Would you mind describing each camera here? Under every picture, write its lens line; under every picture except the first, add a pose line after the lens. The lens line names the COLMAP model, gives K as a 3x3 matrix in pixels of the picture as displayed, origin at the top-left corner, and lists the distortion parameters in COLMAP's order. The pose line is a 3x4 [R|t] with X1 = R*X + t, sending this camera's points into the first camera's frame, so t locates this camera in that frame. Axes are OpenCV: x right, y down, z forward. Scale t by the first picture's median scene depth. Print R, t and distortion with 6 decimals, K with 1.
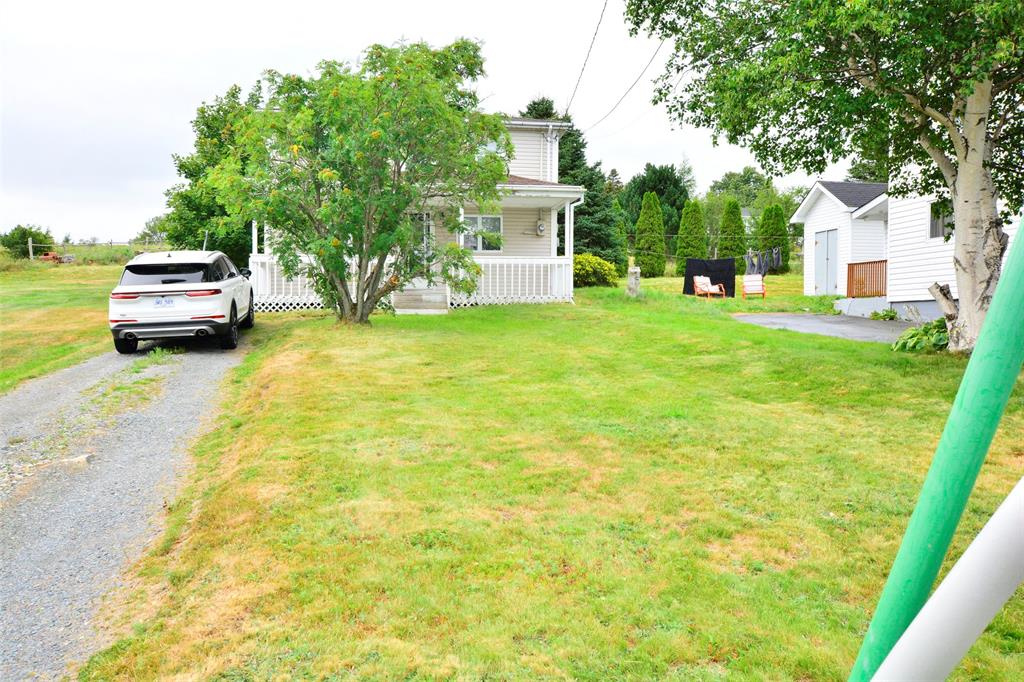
lens RADIAL K [[840.4, 0, 512.4], [0, 840.4, 339.3], [0, 0, 1]] dist [0.008542, 0.002002]
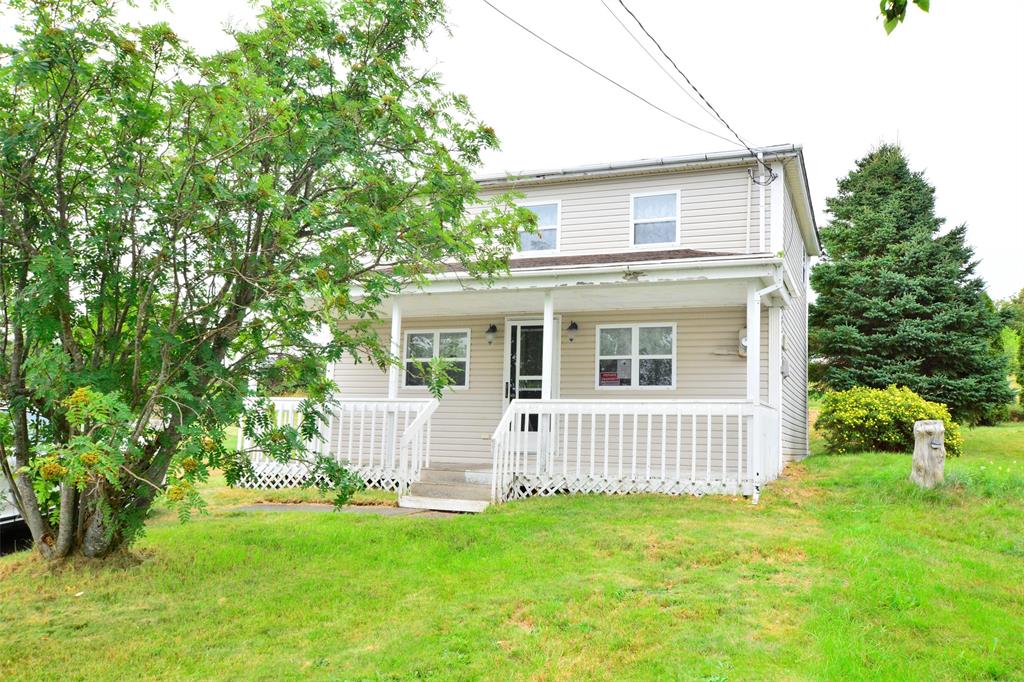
lens RADIAL K [[840.4, 0, 512.0], [0, 840.4, 343.7], [0, 0, 1]] dist [0.008542, 0.002002]
pose [[0.852606, -0.037827, -0.521183, 0.202010], [-0.038386, 0.990148, -0.134659, -0.060012], [0.521142, 0.134817, 0.842755, 0.521192]]
